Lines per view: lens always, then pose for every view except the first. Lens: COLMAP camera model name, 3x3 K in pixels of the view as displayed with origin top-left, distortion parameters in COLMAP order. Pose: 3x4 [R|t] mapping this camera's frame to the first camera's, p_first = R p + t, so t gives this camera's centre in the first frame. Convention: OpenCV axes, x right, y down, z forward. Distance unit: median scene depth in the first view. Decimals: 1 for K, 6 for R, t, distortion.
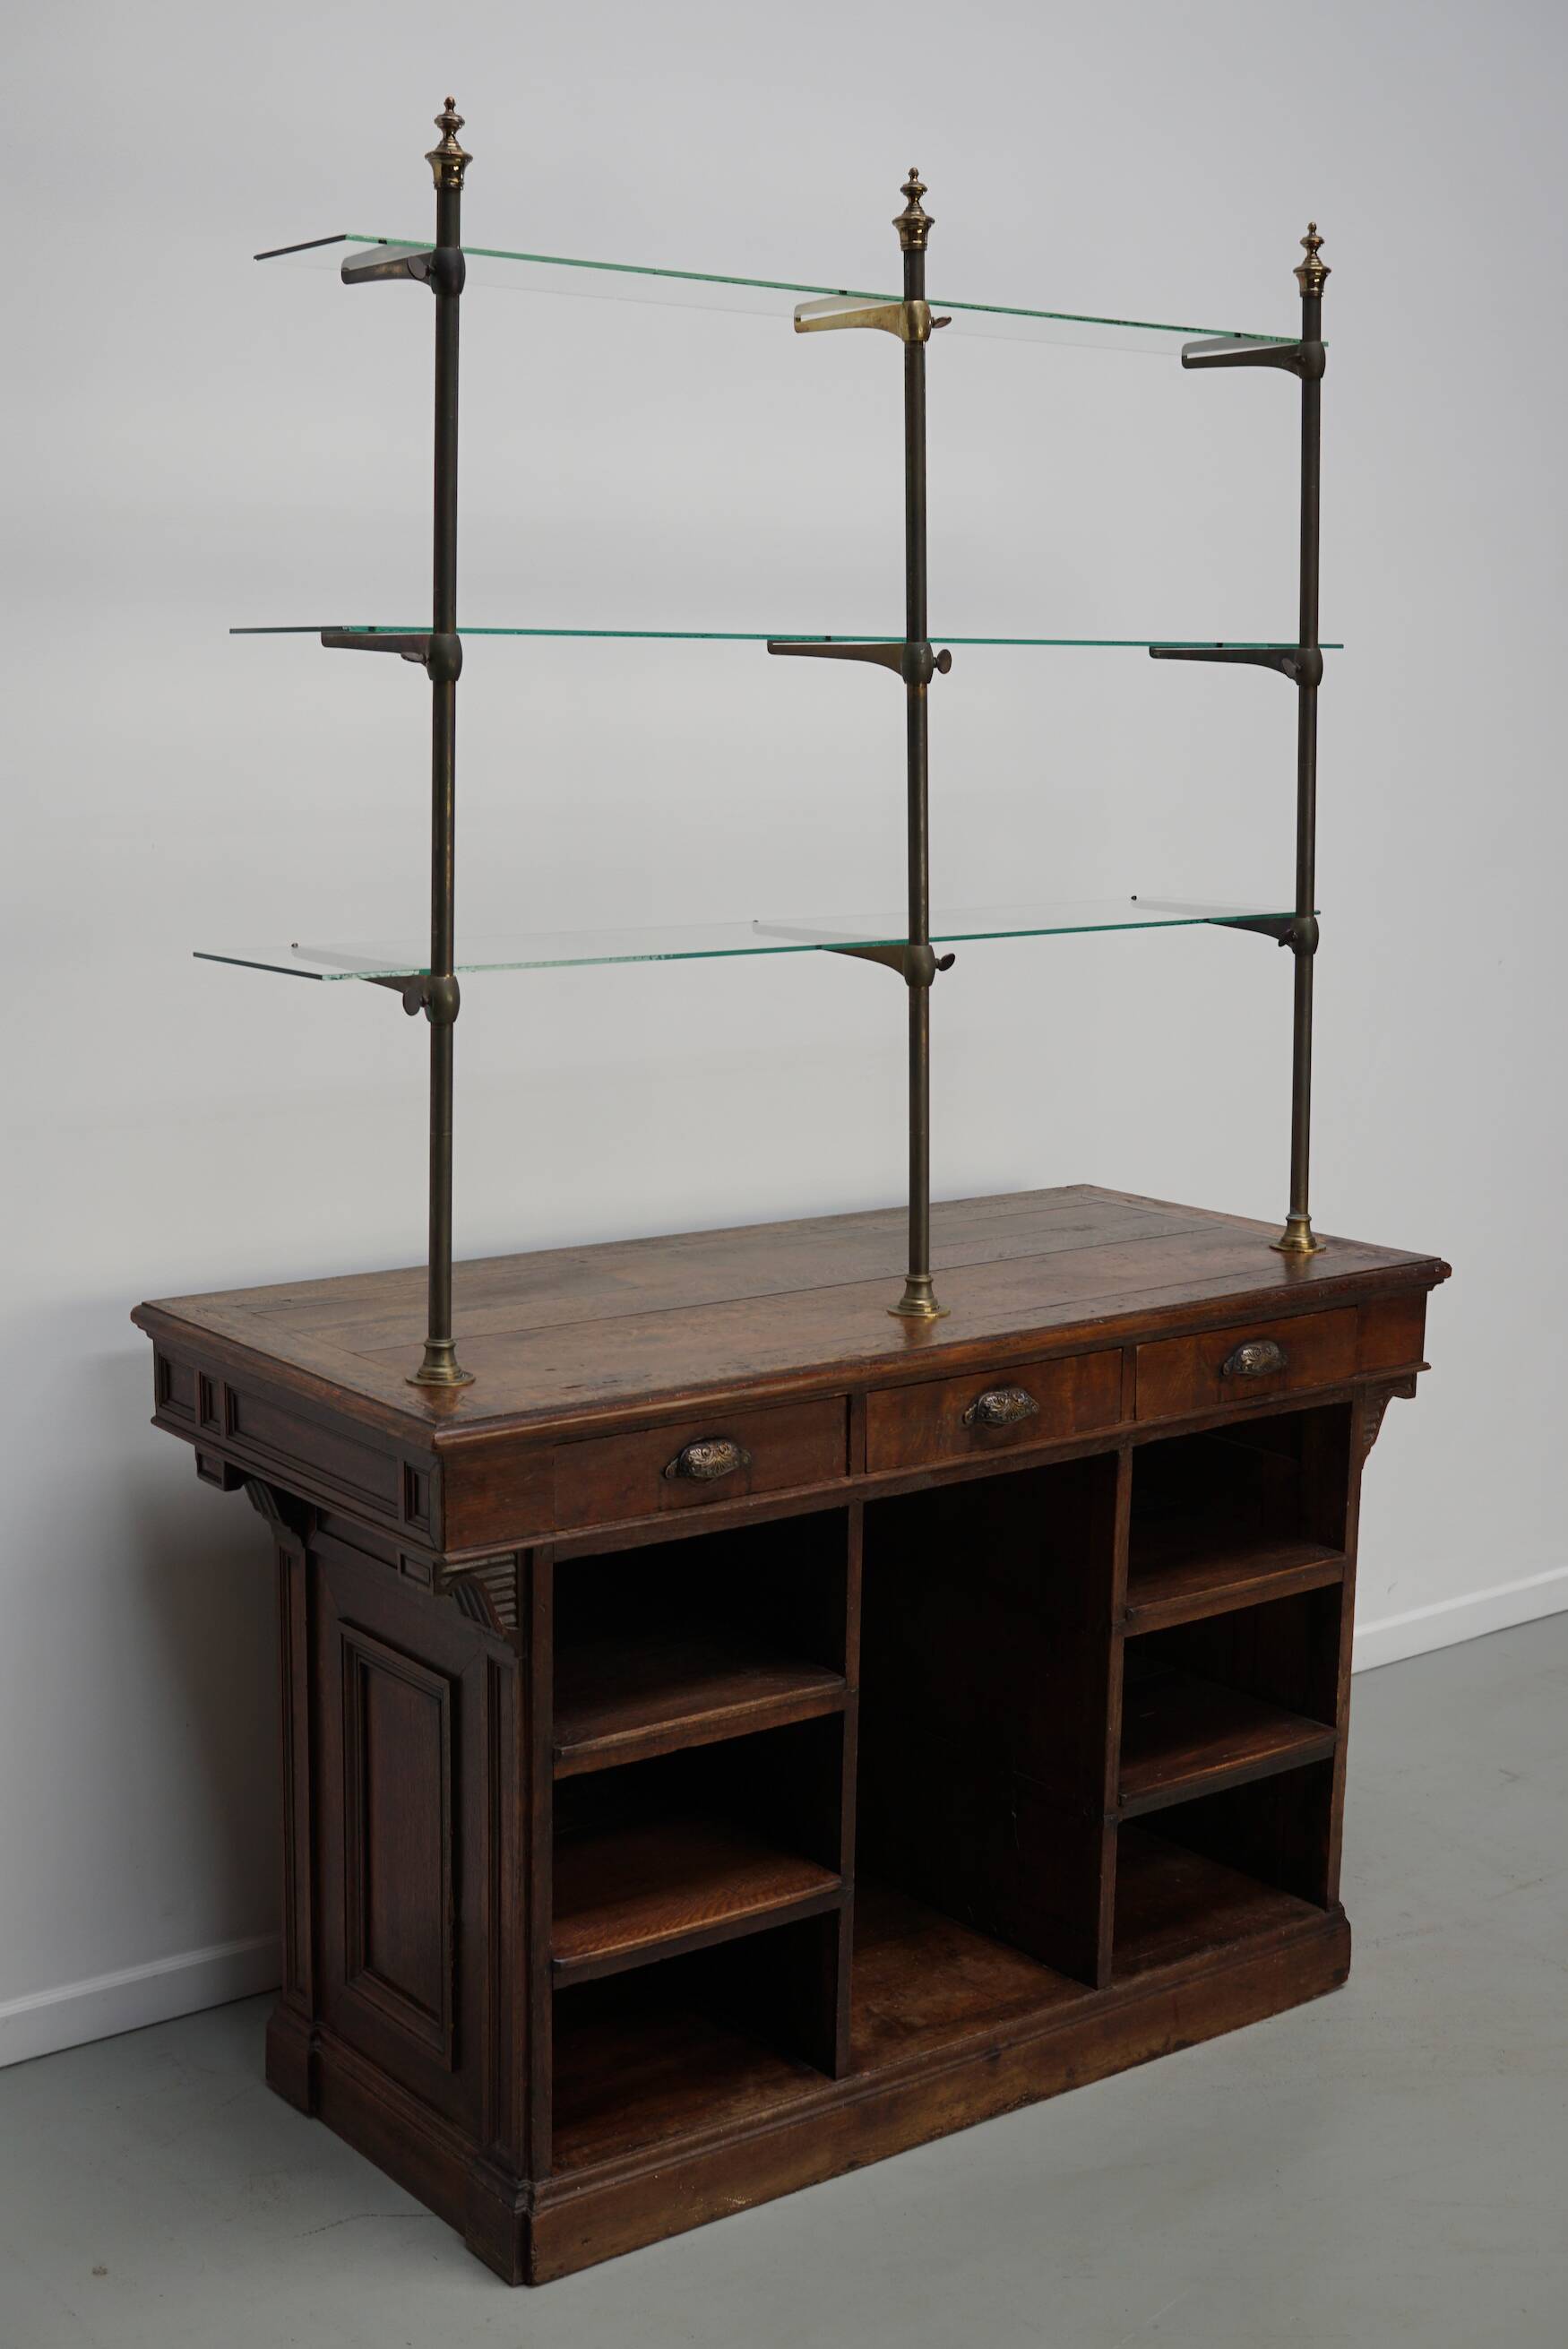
lens RADIAL K [[3033.5, 0, 784.0], [0, 3033.5, 1174.5], [0, 0, 1]] dist [-0.163460, 0.351912]
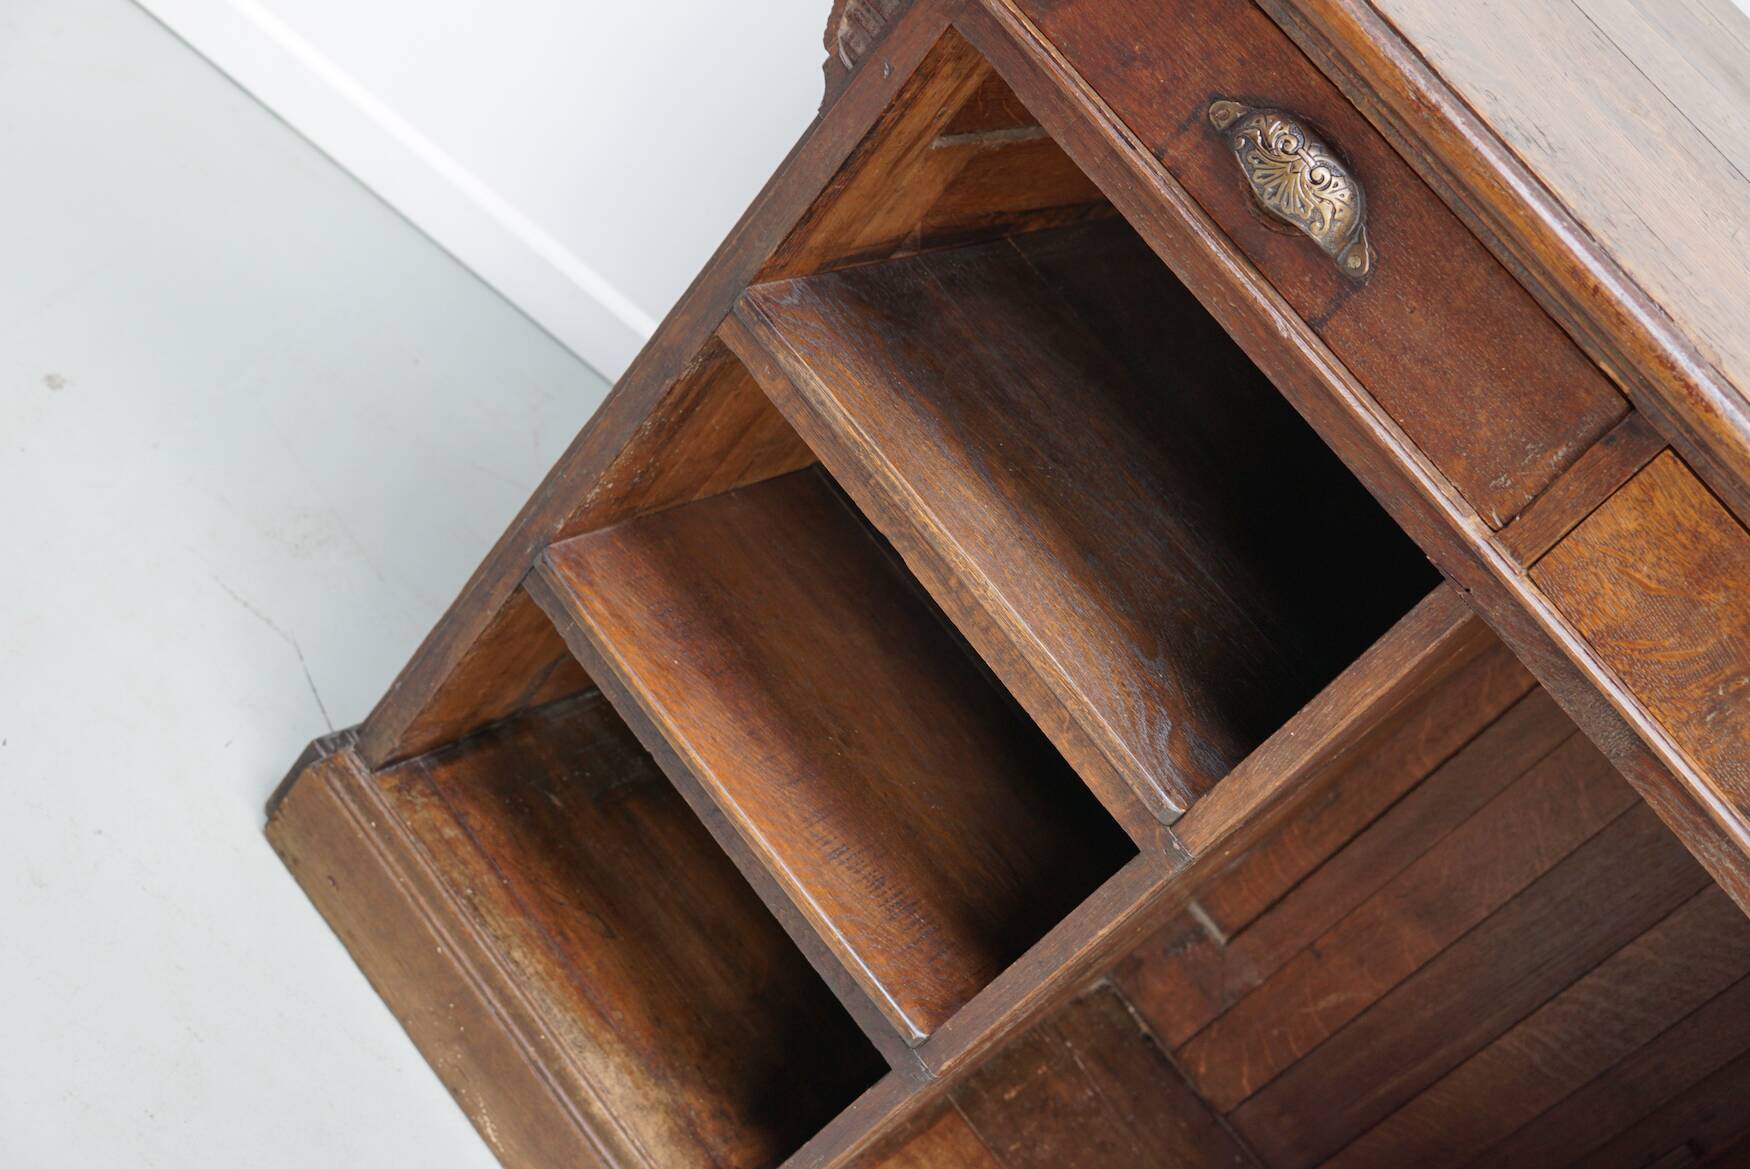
lens RADIAL K [[2260.2, 0, 875.0], [0, 2260.2, 584.5], [0, 0, 1]] dist [-0.163460, 0.351912]
pose [[0.170288, 0.724866, -0.667512, 0.223598], [-0.687983, 0.572428, 0.446101, 0.021519], [0.705466, 0.383271, 0.596173, 0.743152]]
